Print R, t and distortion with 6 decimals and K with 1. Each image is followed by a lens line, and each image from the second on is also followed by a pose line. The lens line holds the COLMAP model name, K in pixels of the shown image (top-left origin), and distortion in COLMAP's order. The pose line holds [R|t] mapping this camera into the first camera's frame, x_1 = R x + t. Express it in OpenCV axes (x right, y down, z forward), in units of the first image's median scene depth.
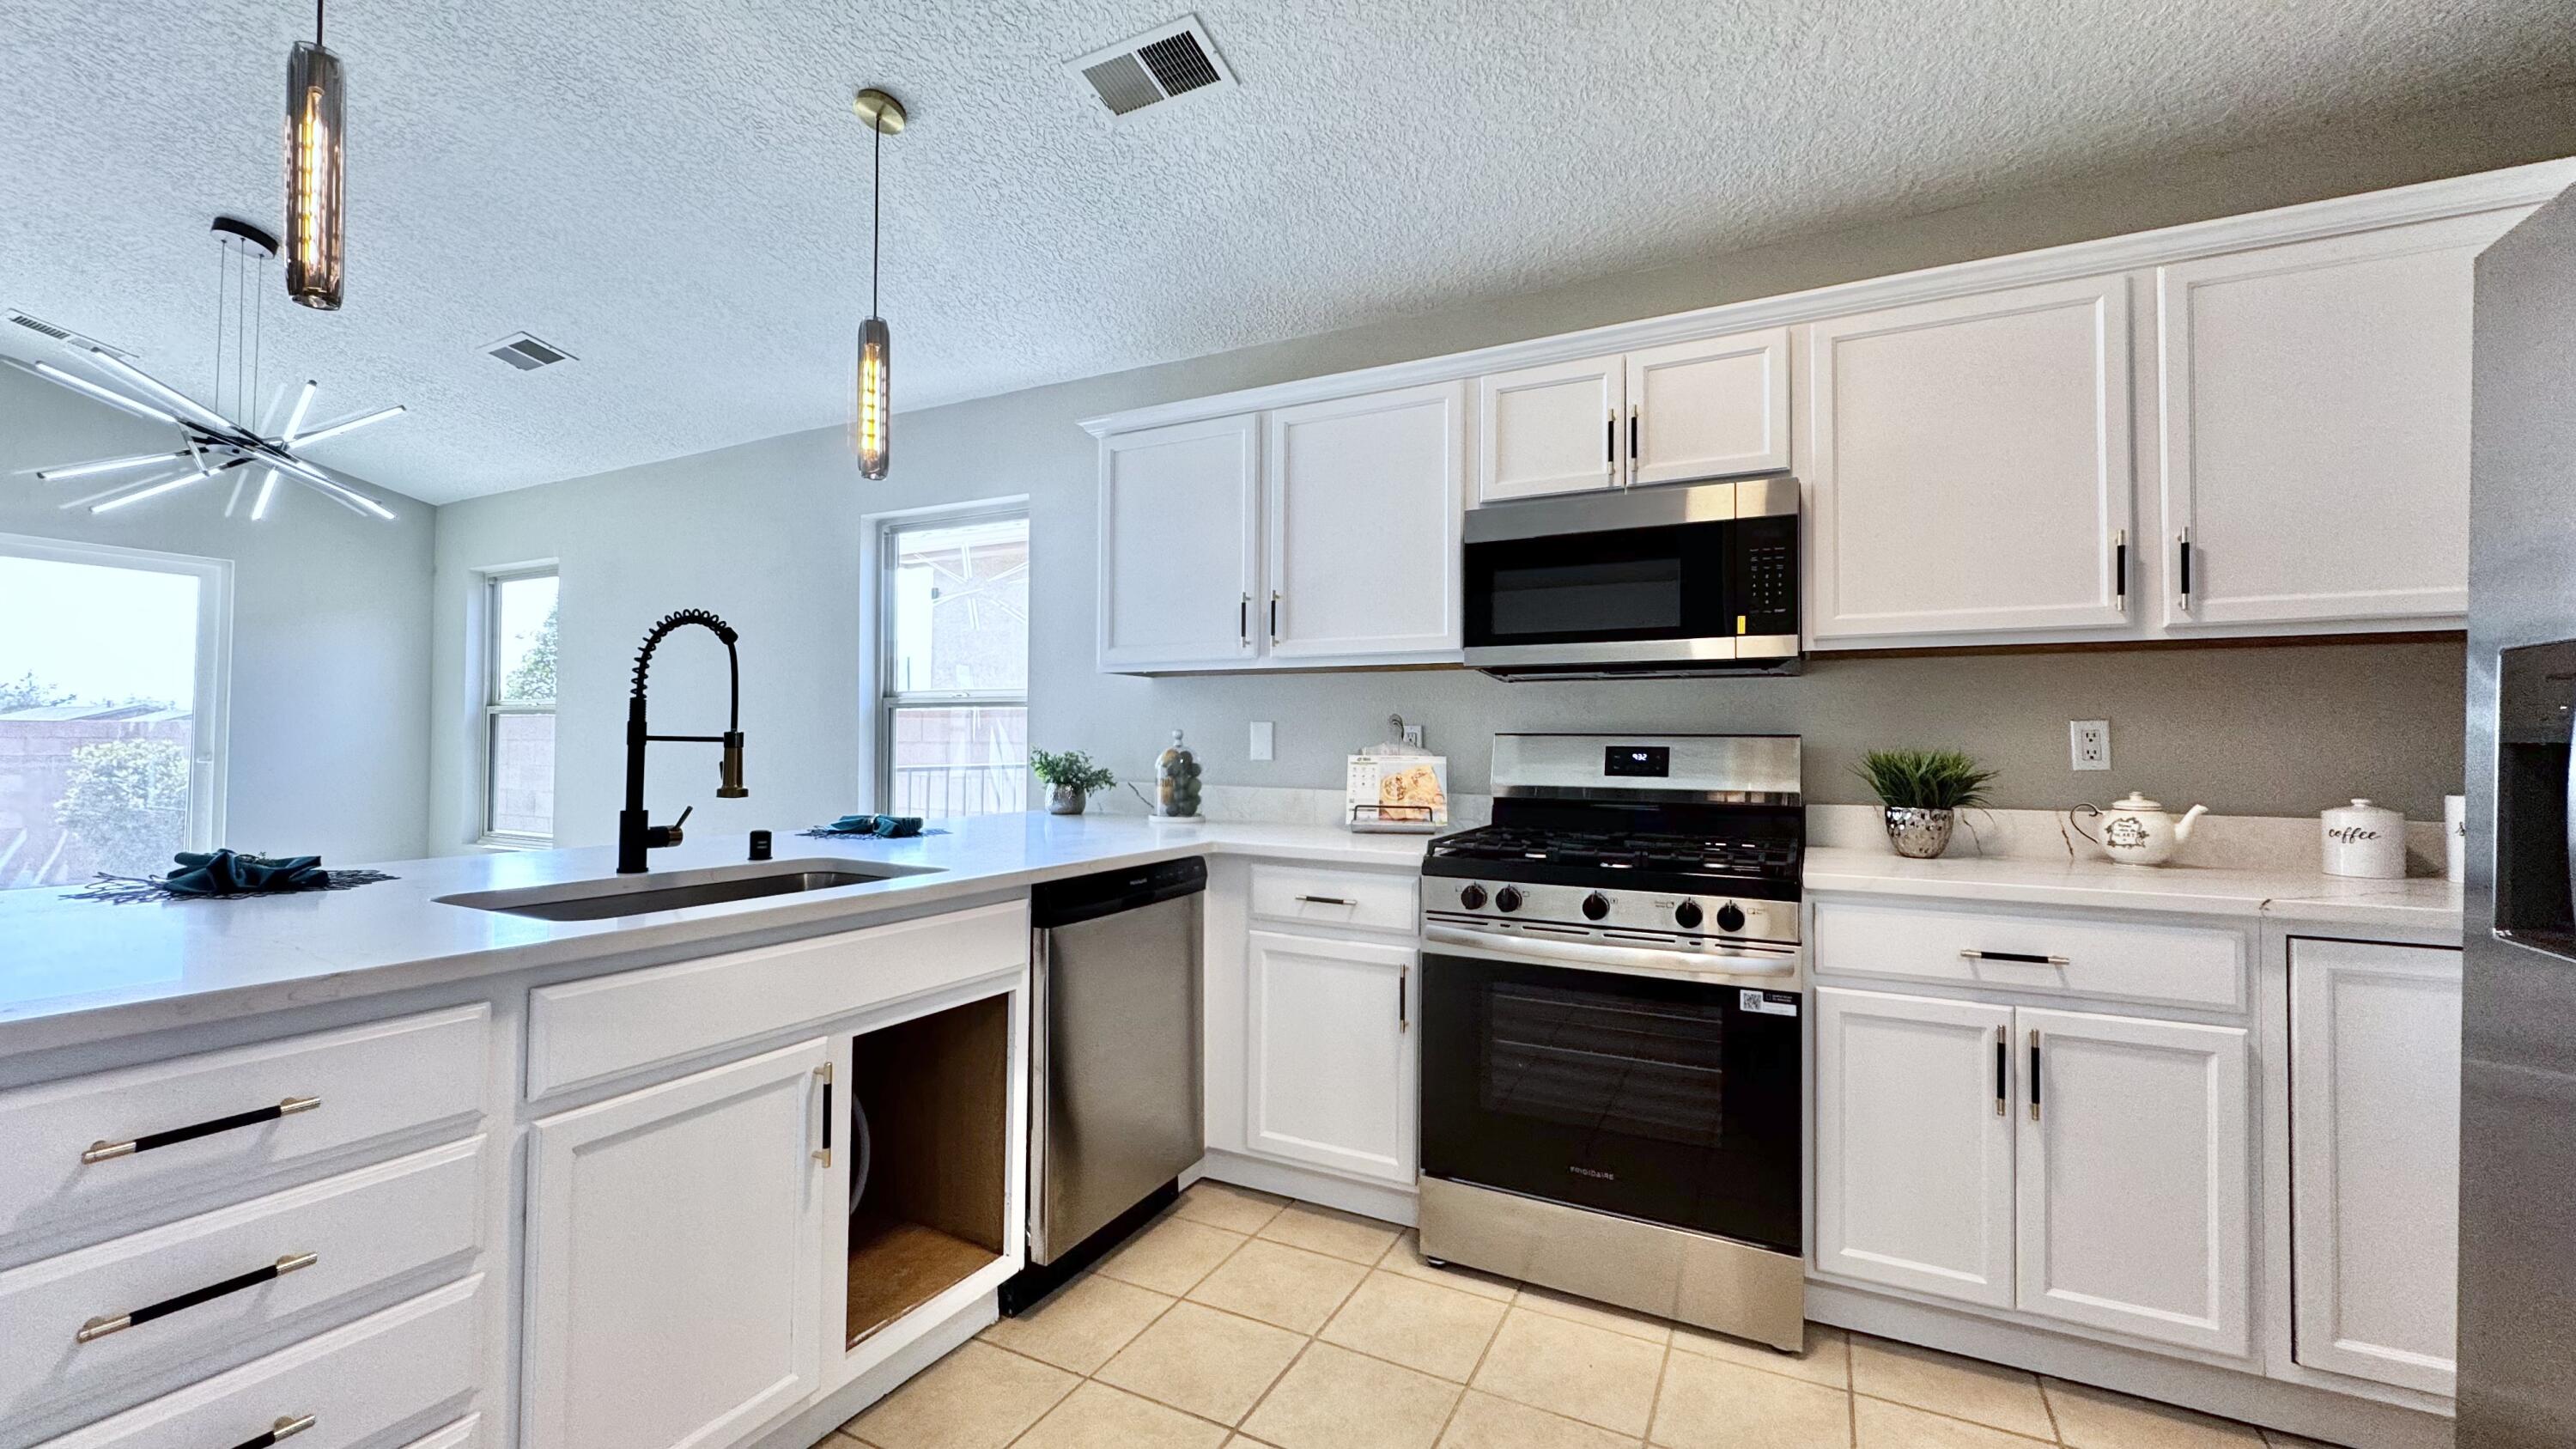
lens RADIAL K [[1028.0, 0, 1282.0], [0, 1028.0, 718.8], [0, 0, 1]] dist [0.000429, 0.000072]
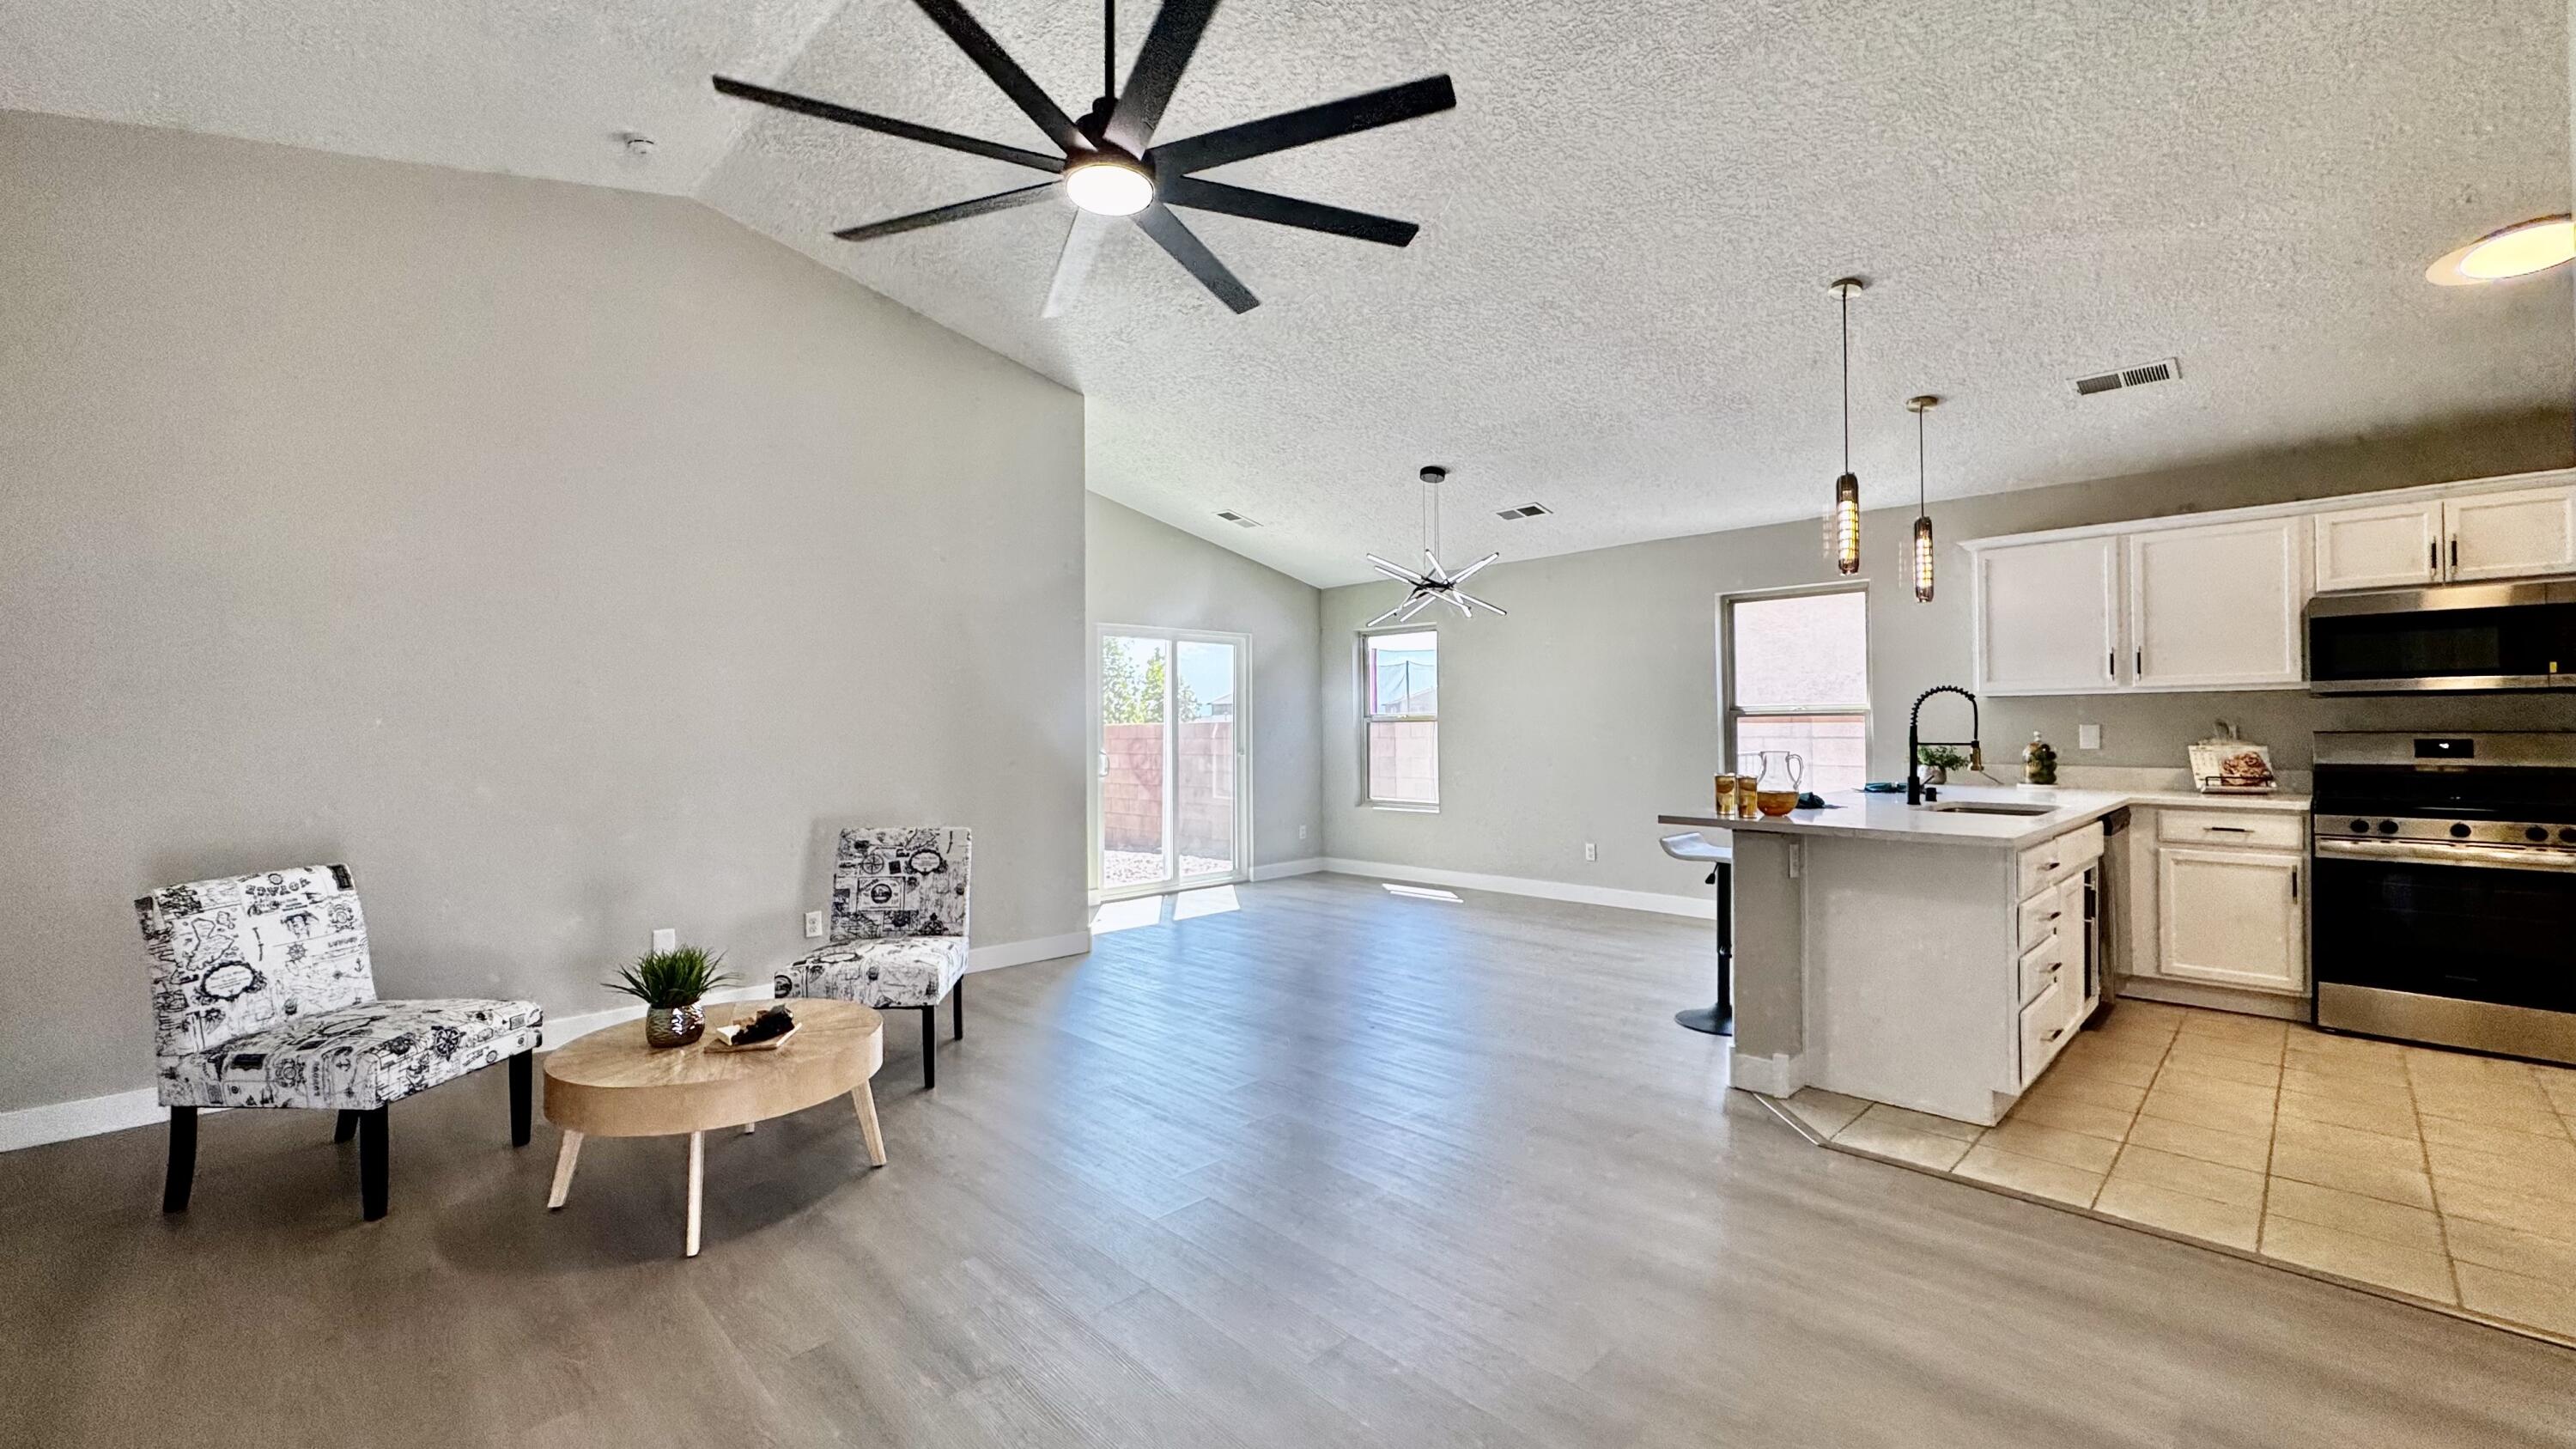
lens RADIAL K [[1014.9, 0, 1288.0], [0, 1014.9, 724.5], [0, 0, 1]] dist [-0.002079, -0.000273]
pose [[0.951321, -0.017804, -0.307686, -0.969260], [0.023952, 0.999582, 0.016215, -0.070932], [0.307268, -0.022796, 0.951350, -1.158988]]
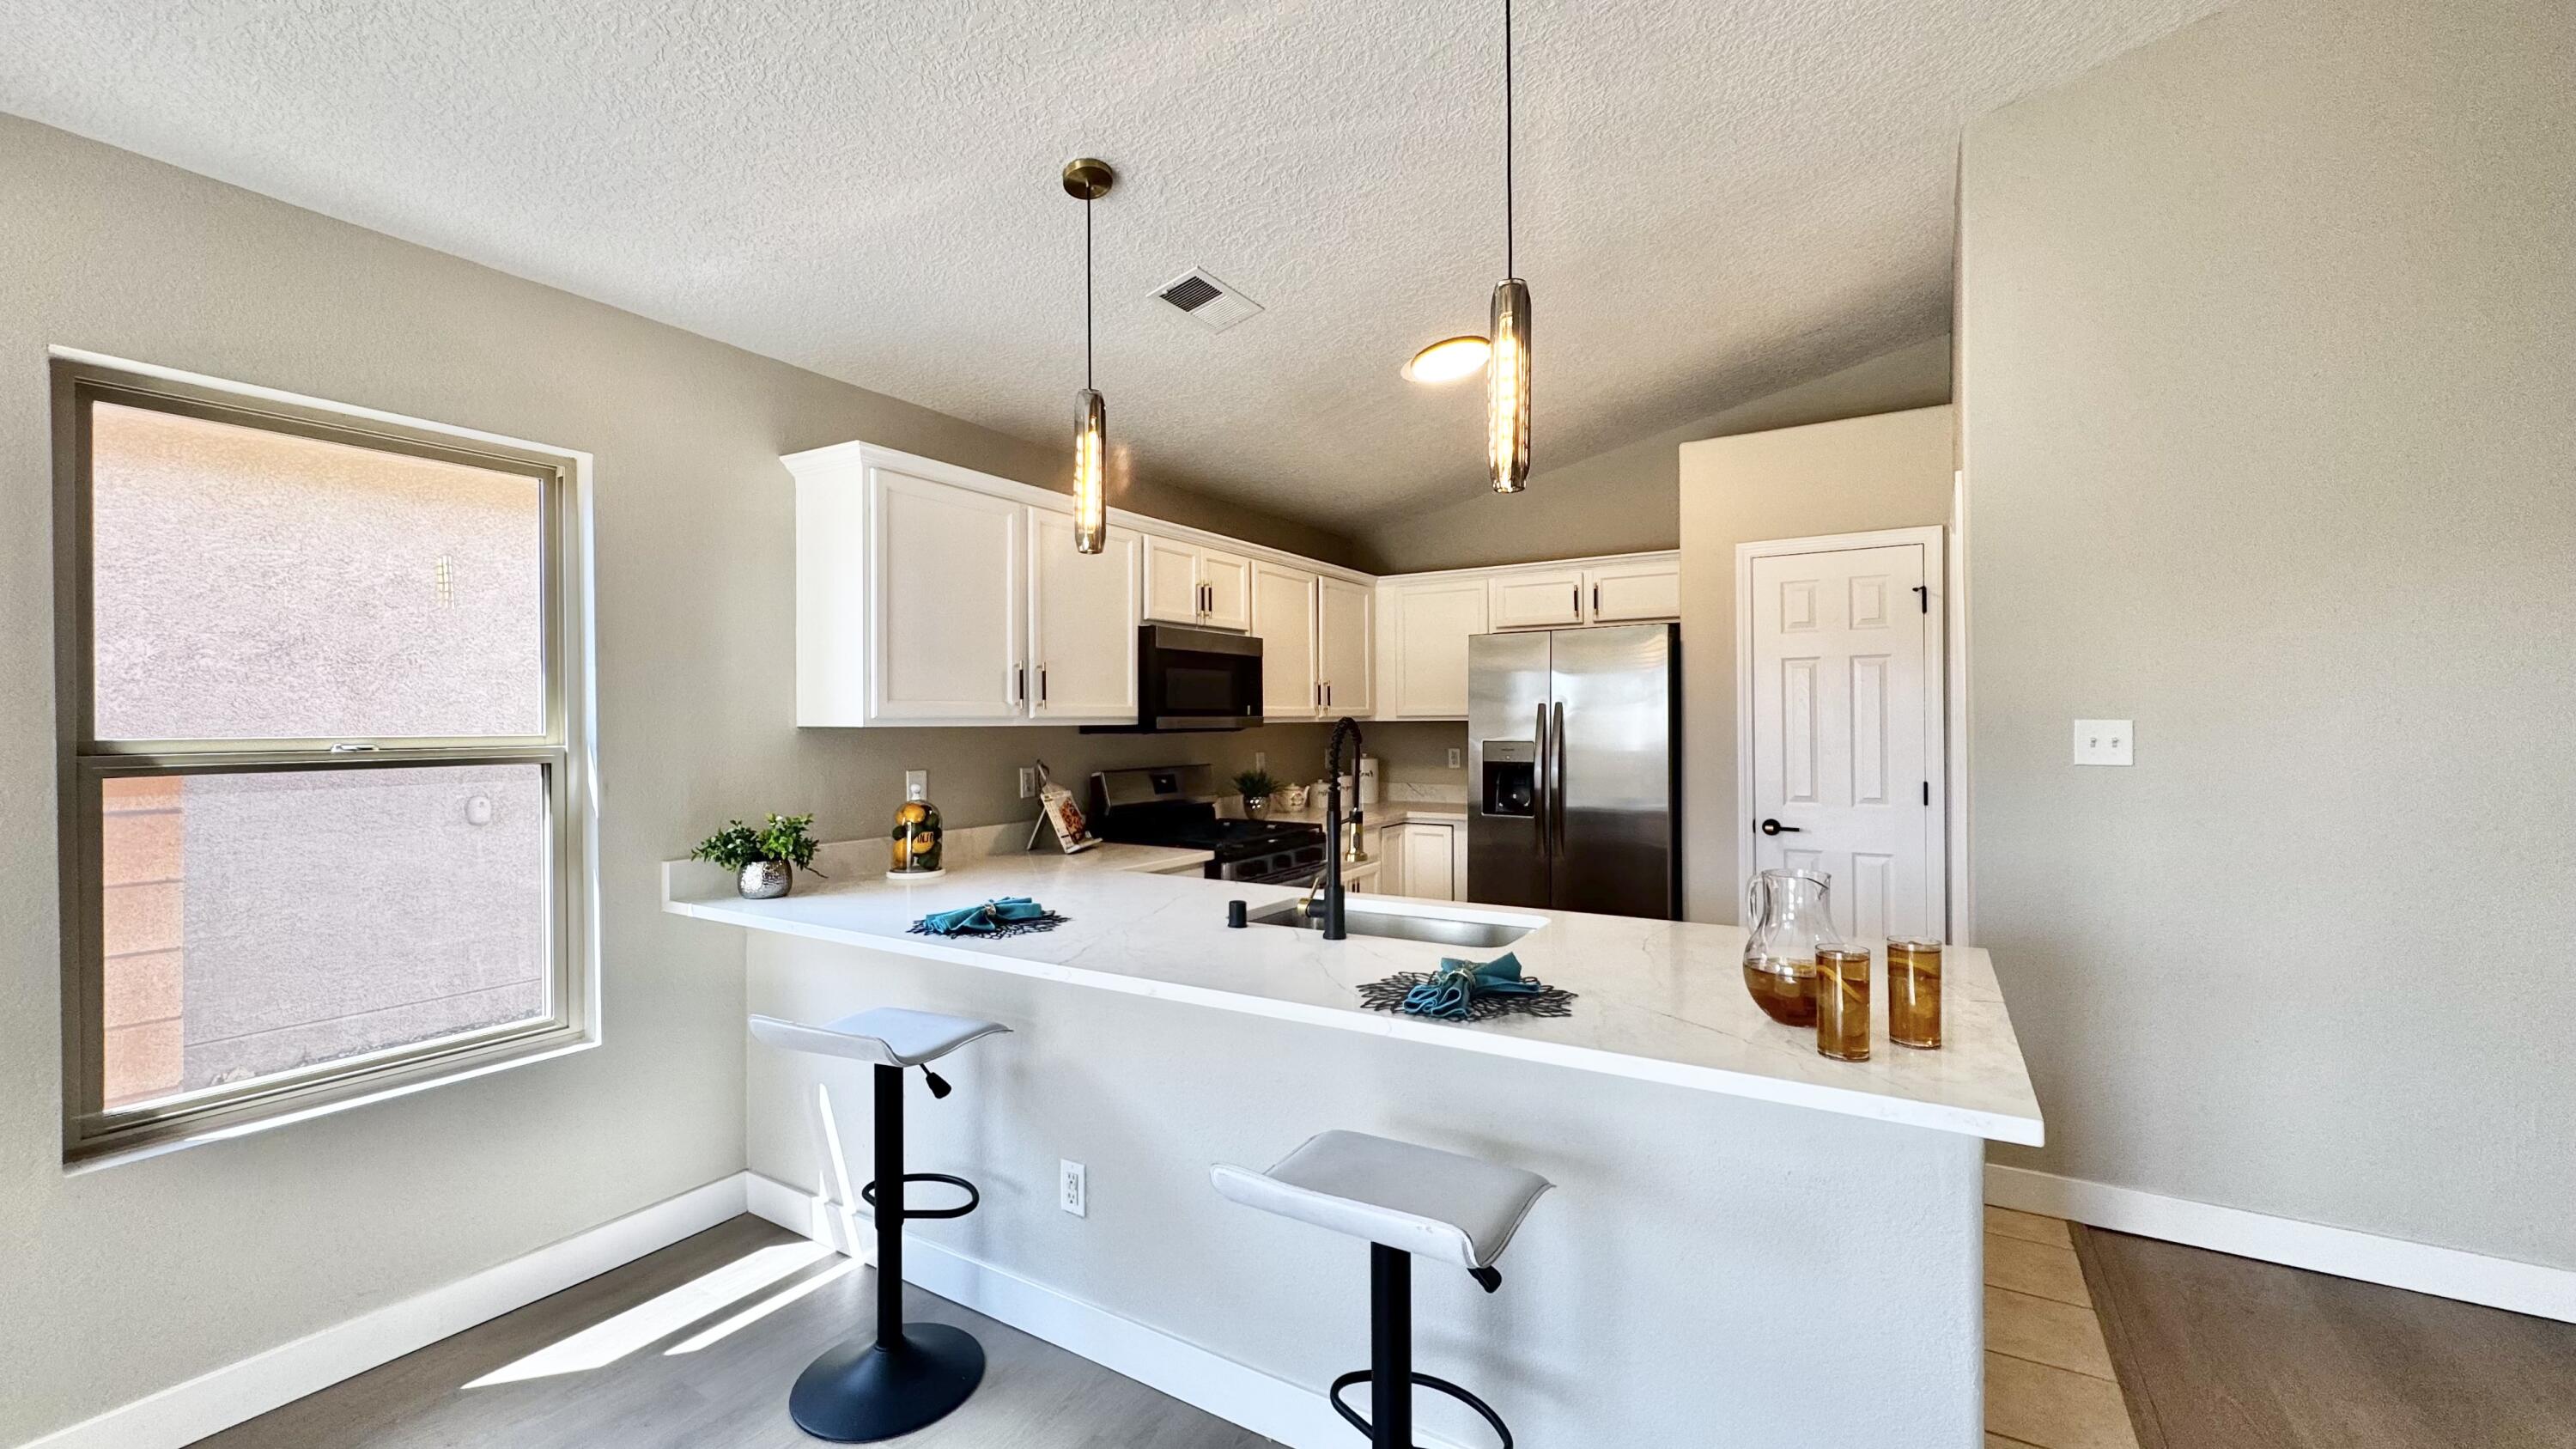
lens RADIAL K [[1028.0, 0, 1282.0], [0, 1028.0, 718.8], [0, 0, 1]] dist [0.000429, 0.000072]
pose [[0.064141, -0.007243, 0.997915, -1.417992], [-0.016202, 0.999834, 0.008299, -0.088563], [-0.997809, -0.016701, 0.064013, 0.777401]]
